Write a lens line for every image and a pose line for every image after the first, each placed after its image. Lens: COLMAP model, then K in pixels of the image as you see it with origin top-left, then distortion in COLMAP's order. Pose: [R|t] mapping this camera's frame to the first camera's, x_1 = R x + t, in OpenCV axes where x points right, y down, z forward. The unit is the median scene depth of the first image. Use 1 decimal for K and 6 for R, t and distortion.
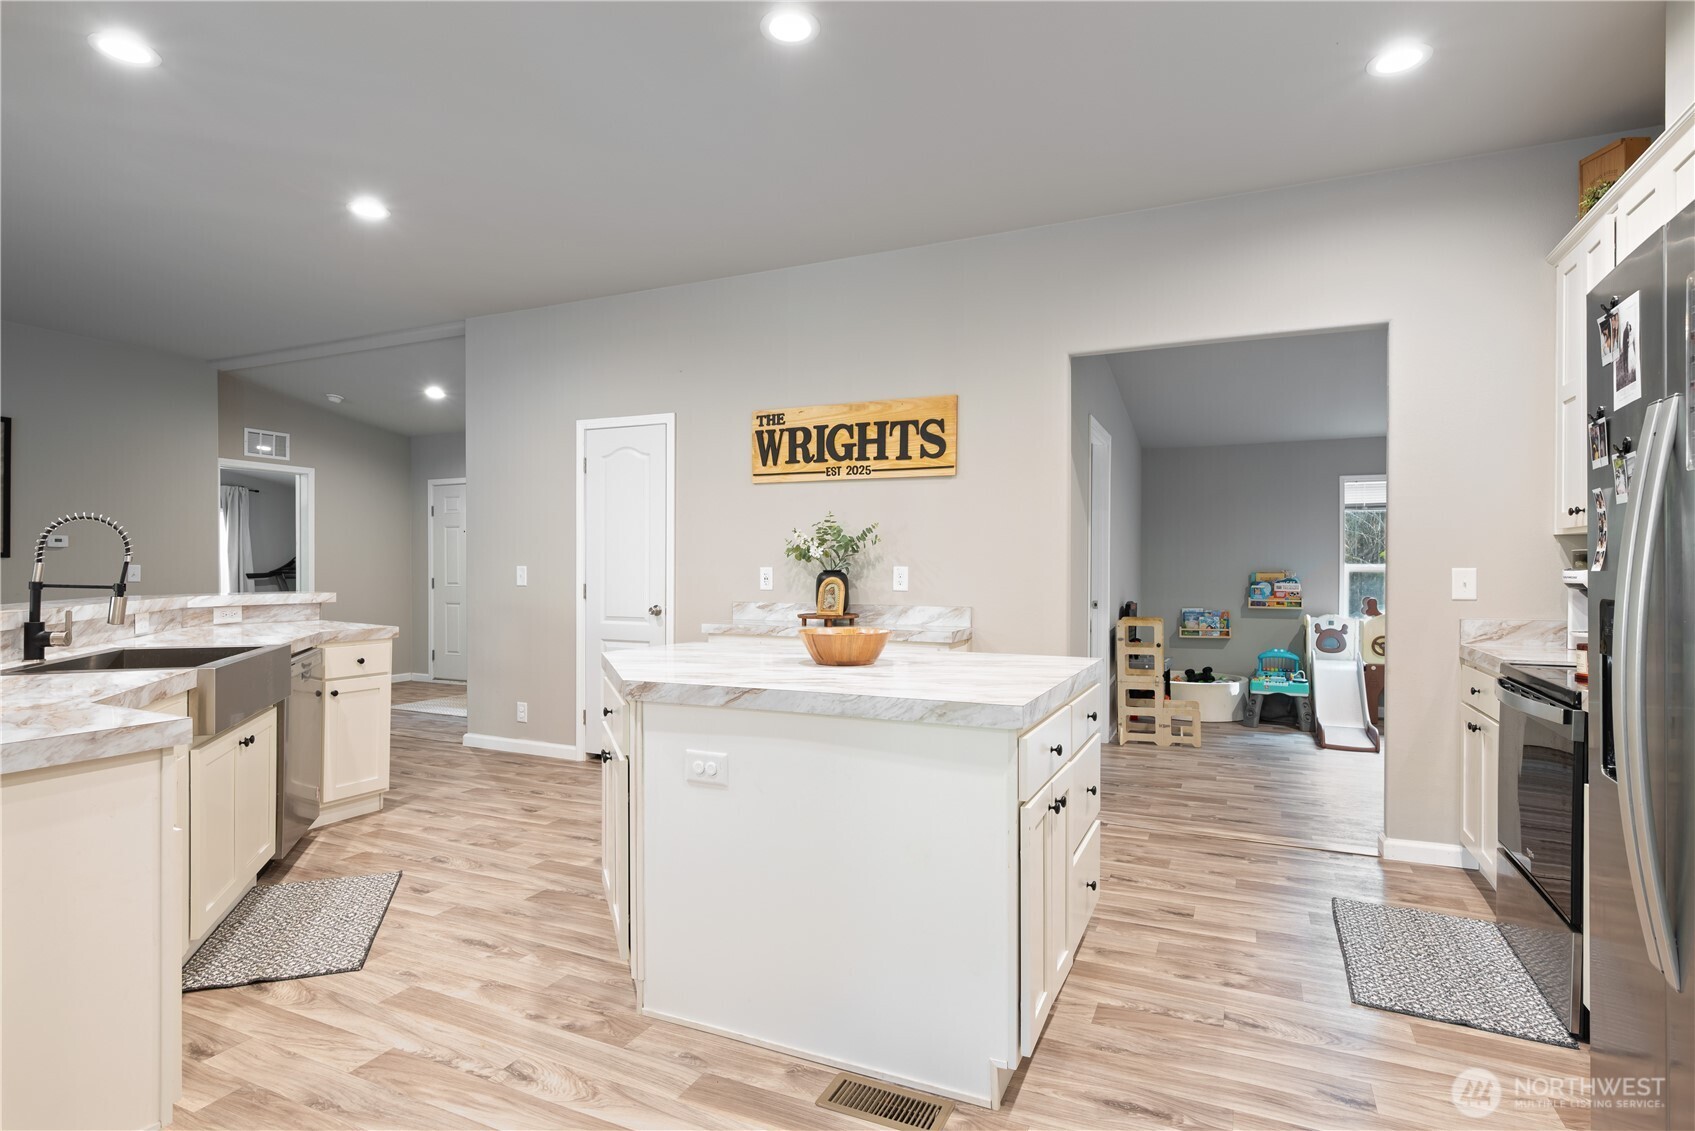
lens RADIAL K [[869.0, 0, 847.5], [0, 869.0, 565.5], [0, 0, 1]] dist [0.000532, 0.000227]
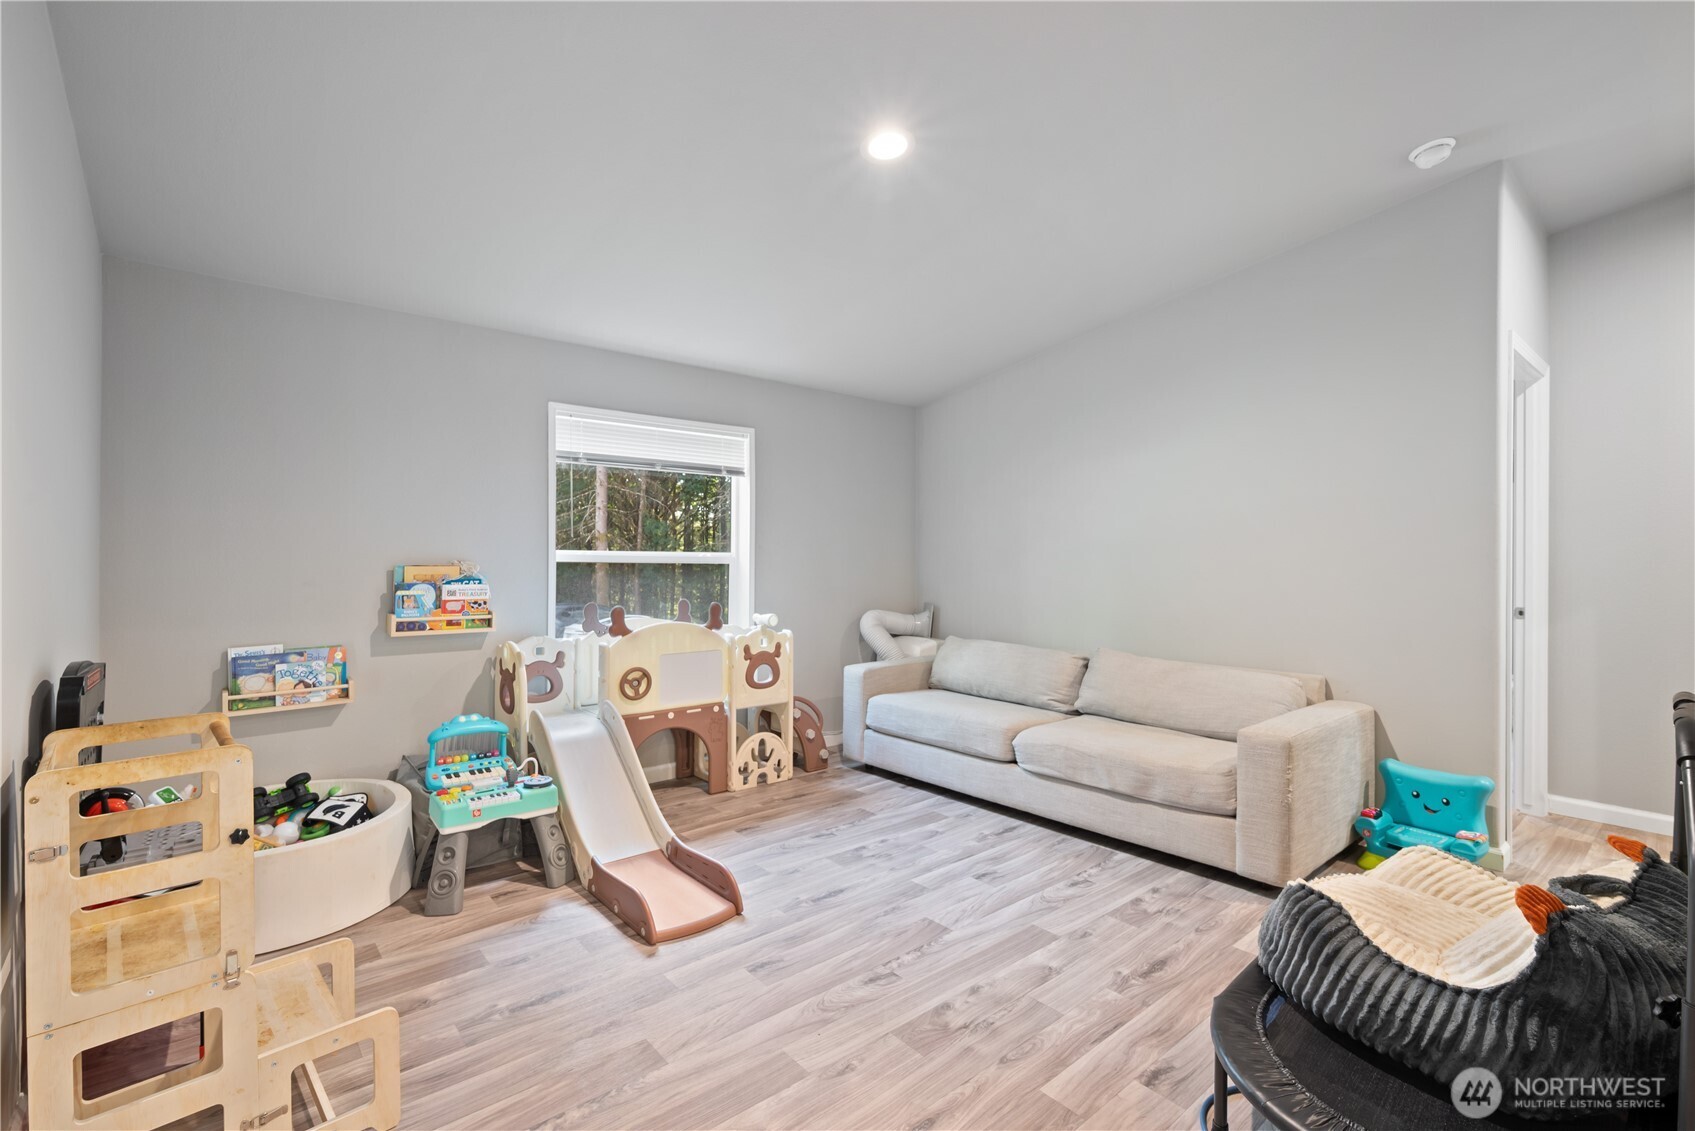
lens RADIAL K [[759.8, 0, 847.5], [0, 759.8, 565.5], [0, 0, 1]] dist [0.002149, 0.000244]
pose [[0.425286, -0.007688, 0.905026, 0.182268], [-0.000864, 0.999960, 0.008900, 0.004280], [-0.905059, -0.004567, 0.425262, 0.588335]]
